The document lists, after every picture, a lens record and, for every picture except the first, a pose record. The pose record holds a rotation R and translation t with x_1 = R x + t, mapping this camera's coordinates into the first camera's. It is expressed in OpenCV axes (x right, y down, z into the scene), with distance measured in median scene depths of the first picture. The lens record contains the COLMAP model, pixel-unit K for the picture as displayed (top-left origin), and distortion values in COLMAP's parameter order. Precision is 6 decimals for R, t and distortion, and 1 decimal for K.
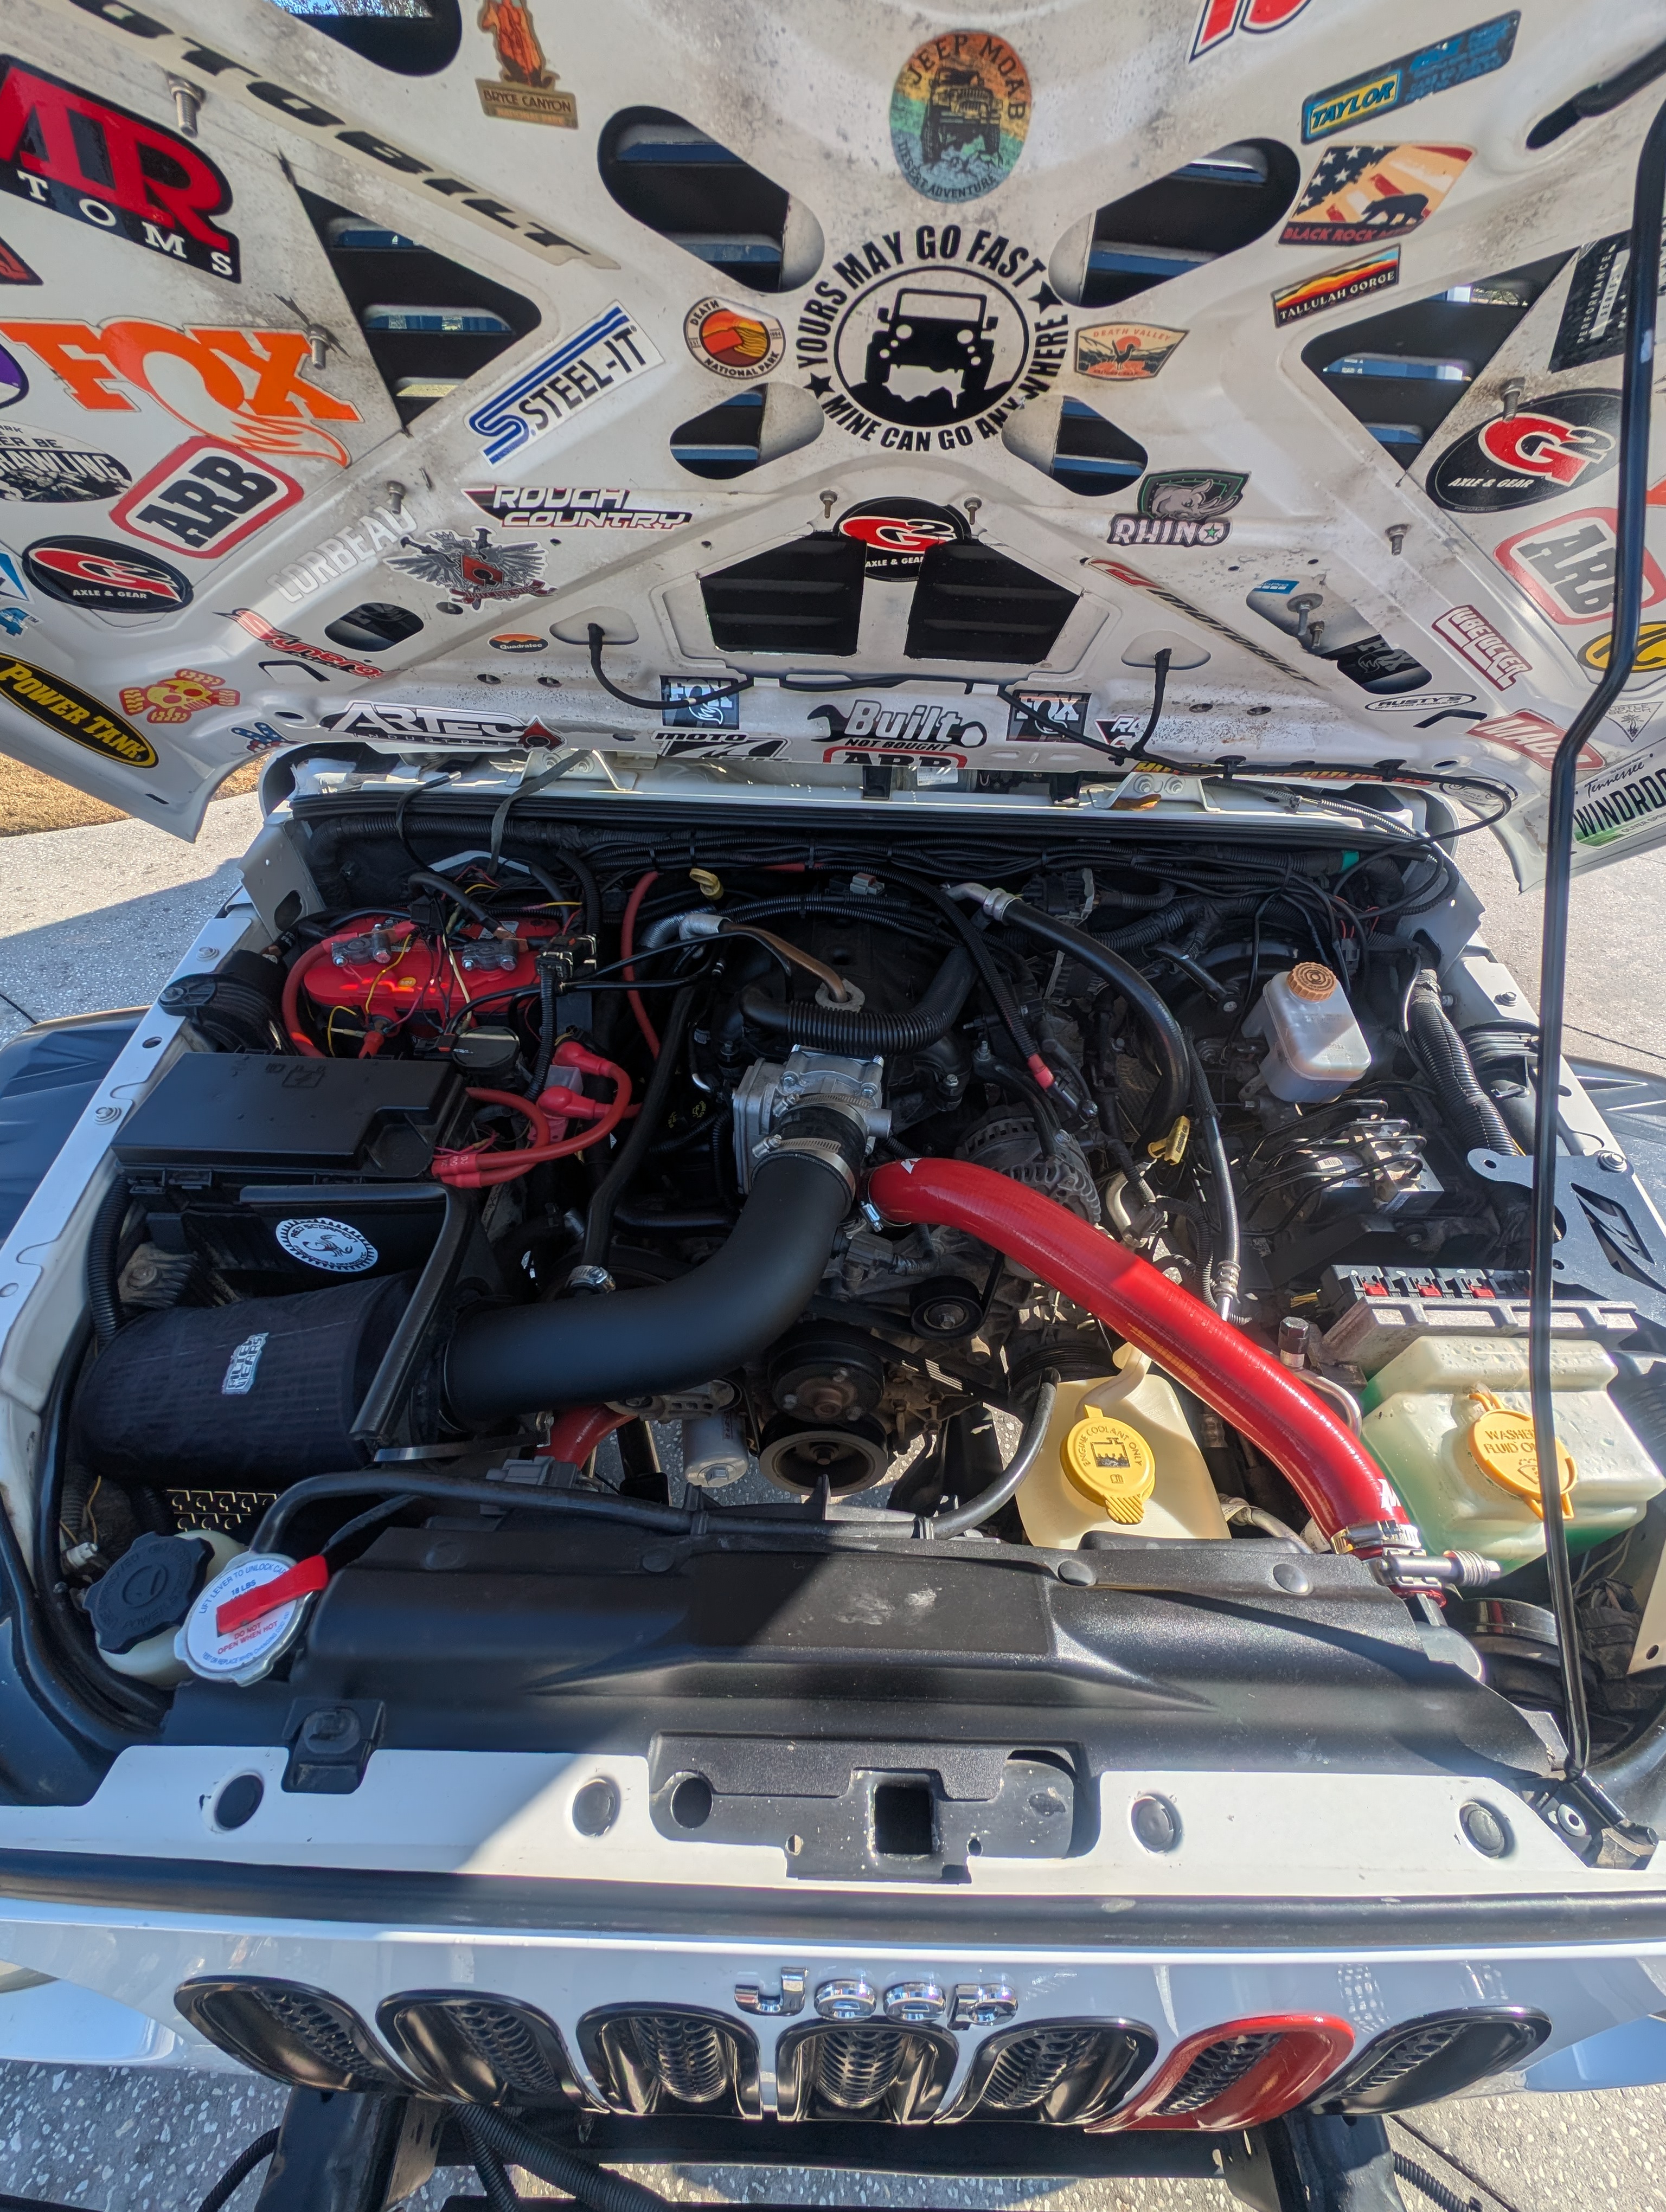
lens RADIAL K [[823.4, 0, 833.0], [0, 823.4, 1106.0], [0, 0, 1]] dist [0.001111, 0.000209]
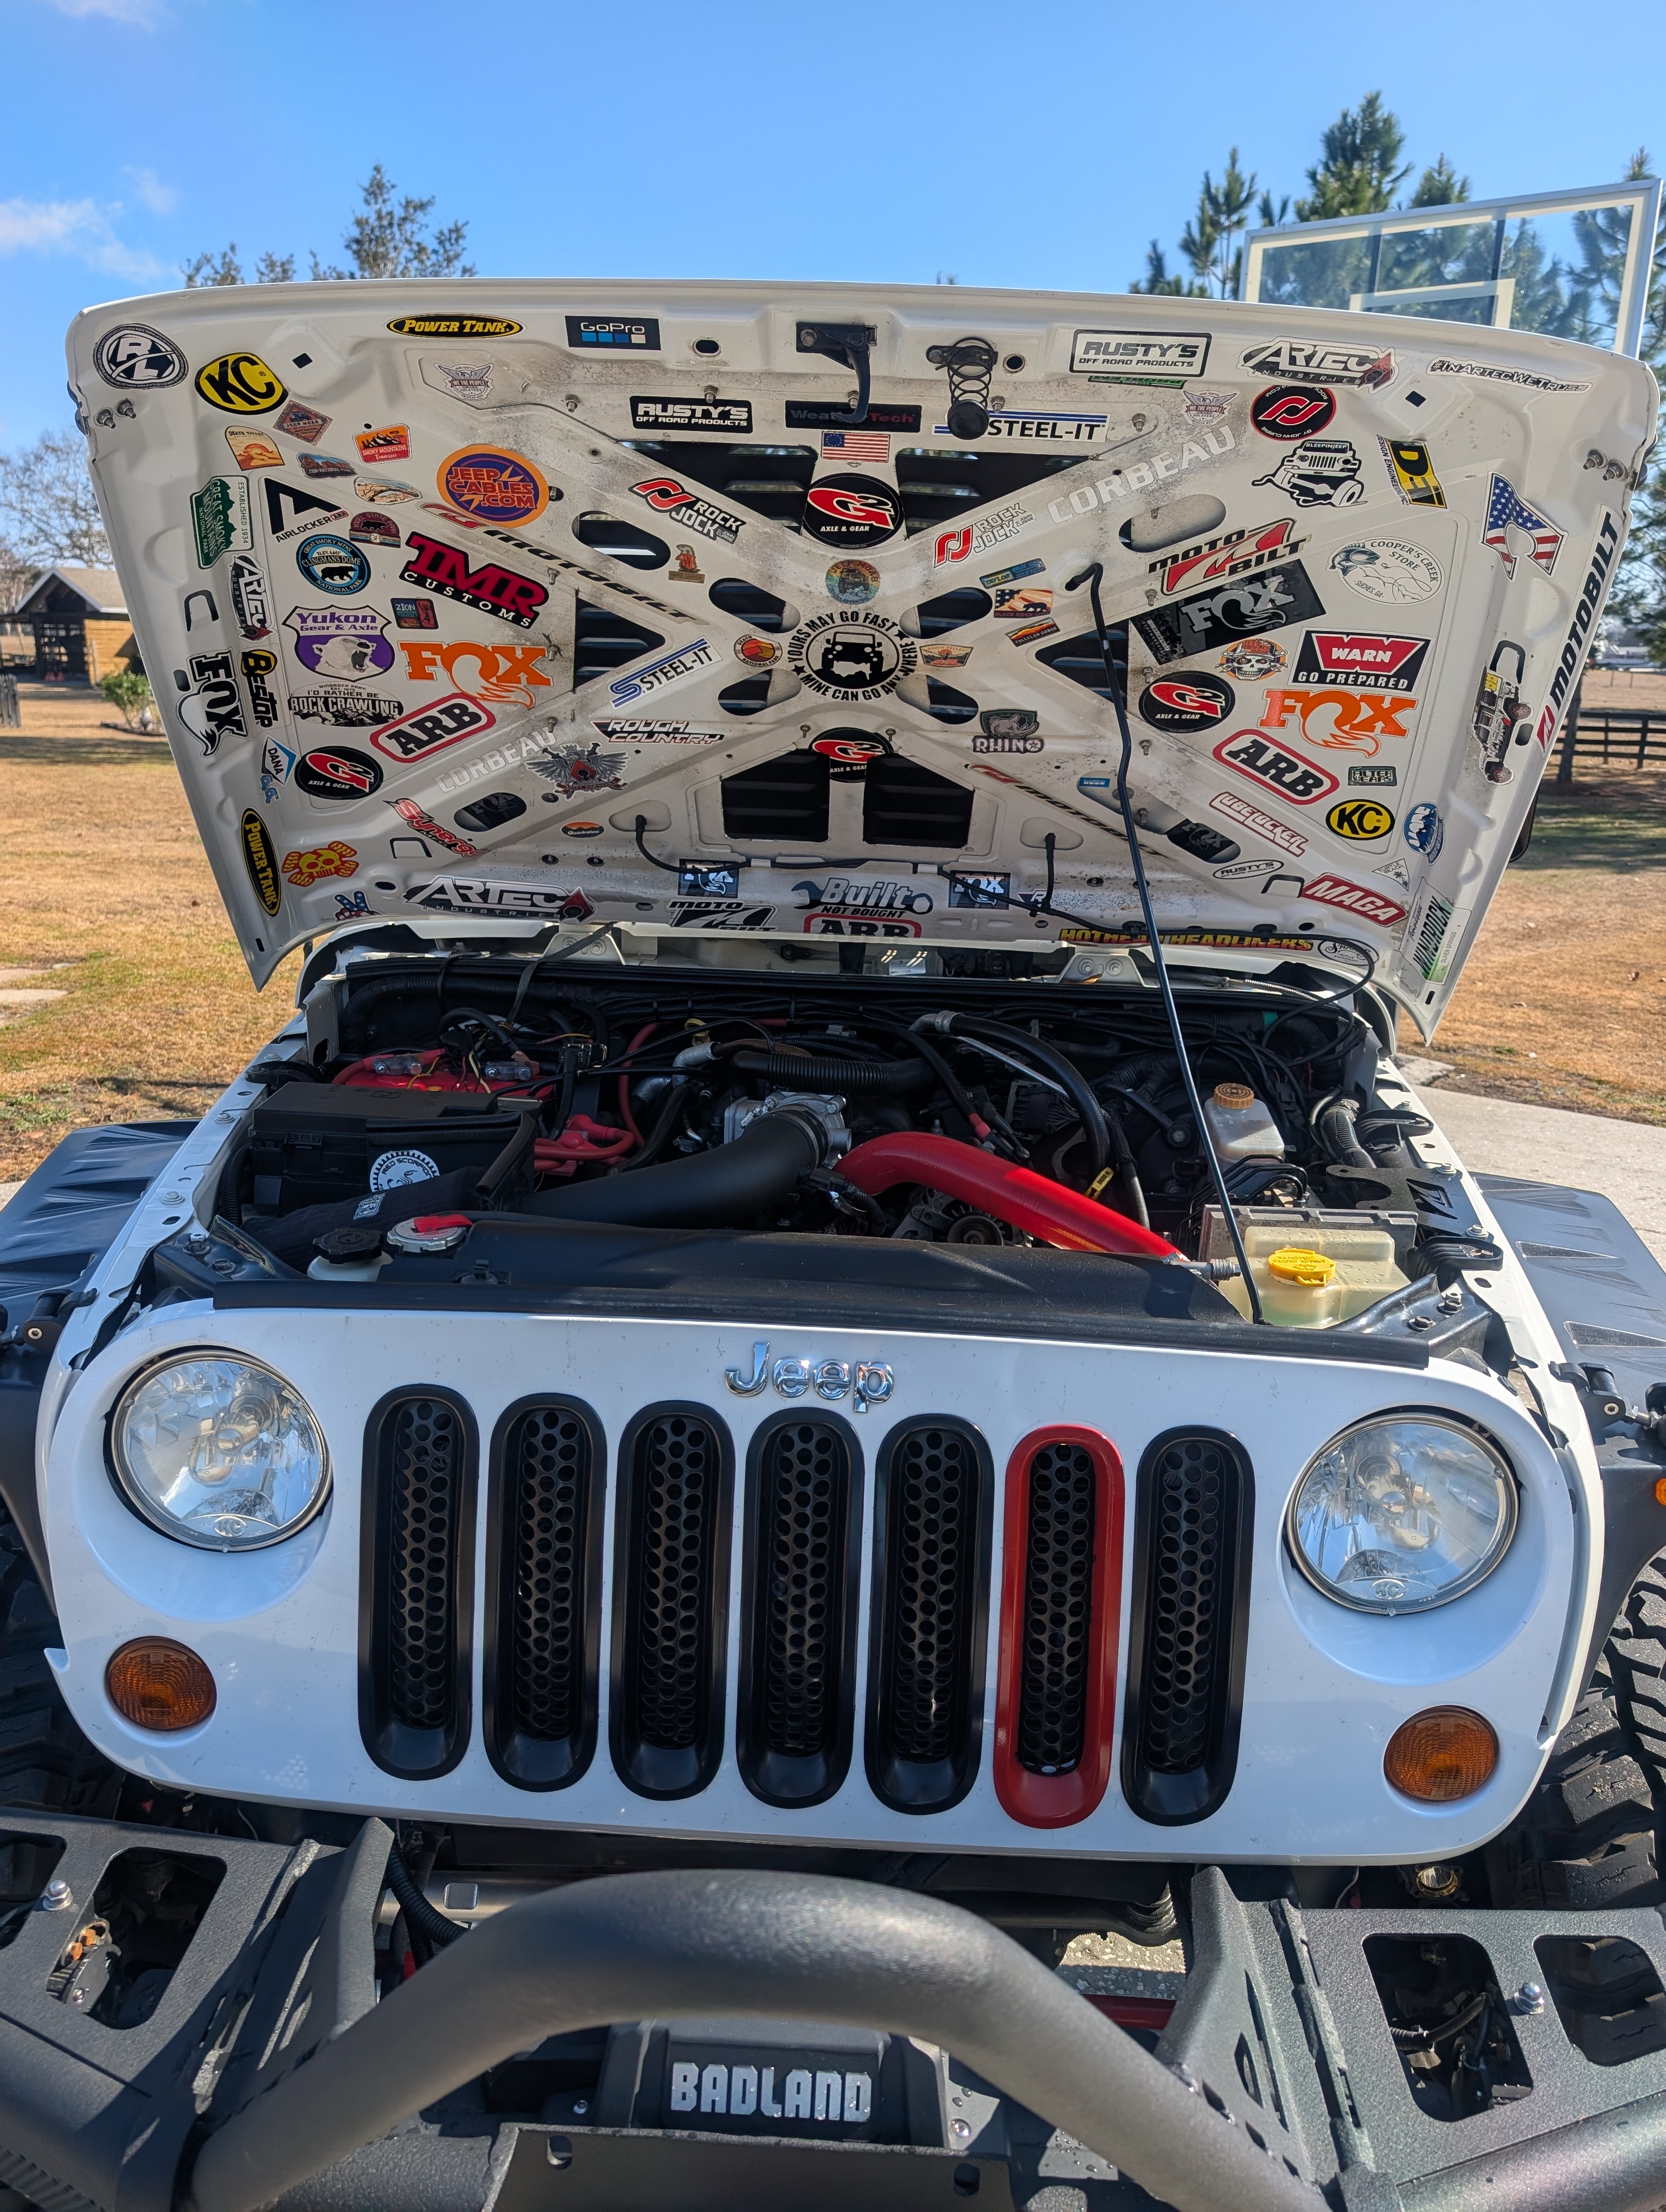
lens RADIAL K [[1498.2, 0, 833.0], [0, 1498.2, 1106.0], [0, 0, 1]] dist [0.048994, 0.000131]
pose [[0.999962, 0.006274, -0.006033, 0.069239], [-0.008406, 0.875941, -0.482345, 1.316692], [0.002259, 0.482378, 0.875960, -1.223755]]
